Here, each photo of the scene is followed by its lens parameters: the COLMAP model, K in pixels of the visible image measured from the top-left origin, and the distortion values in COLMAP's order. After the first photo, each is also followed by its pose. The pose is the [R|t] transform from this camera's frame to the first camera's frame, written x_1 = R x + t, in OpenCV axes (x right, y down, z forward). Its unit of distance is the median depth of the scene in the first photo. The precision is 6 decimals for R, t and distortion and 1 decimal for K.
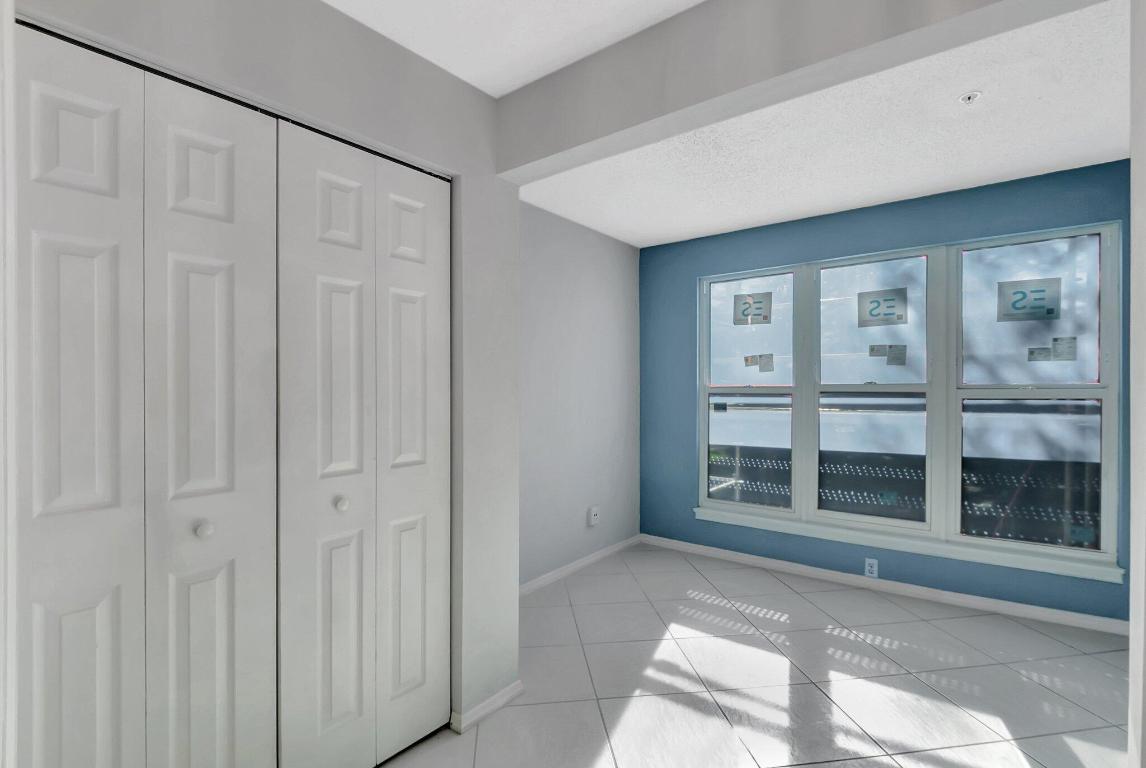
lens RADIAL K [[524.3, 0, 572.7], [0, 524.3, 396.8], [0, 0, 1]] dist [-0.005157, -0.001508]
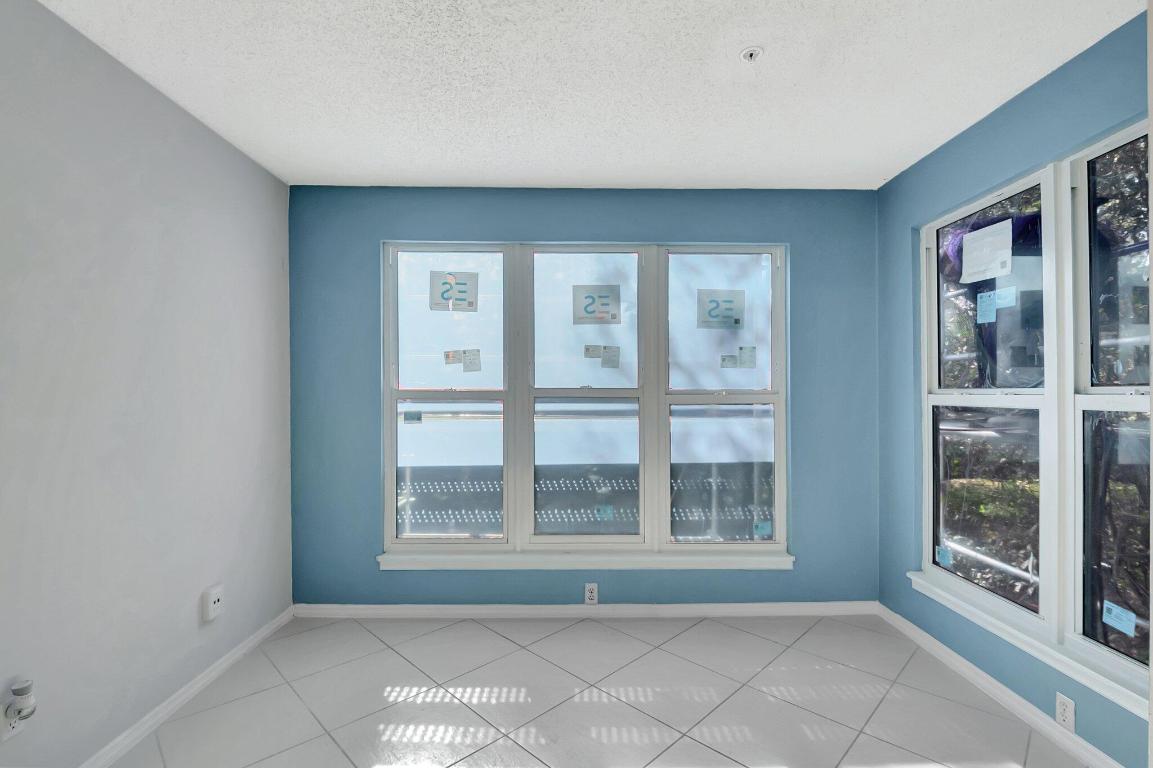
lens RADIAL K [[527.5, 0, 576.2], [0, 527.5, 396.9], [0, 0, 1]] dist [-0.005157, -0.001508]
pose [[0.785105, -0.002430, 0.619358, -0.006776], [0.003316, 0.999994, -0.000280, -0.009176], [-0.619354, 0.002273, 0.785109, 0.302003]]
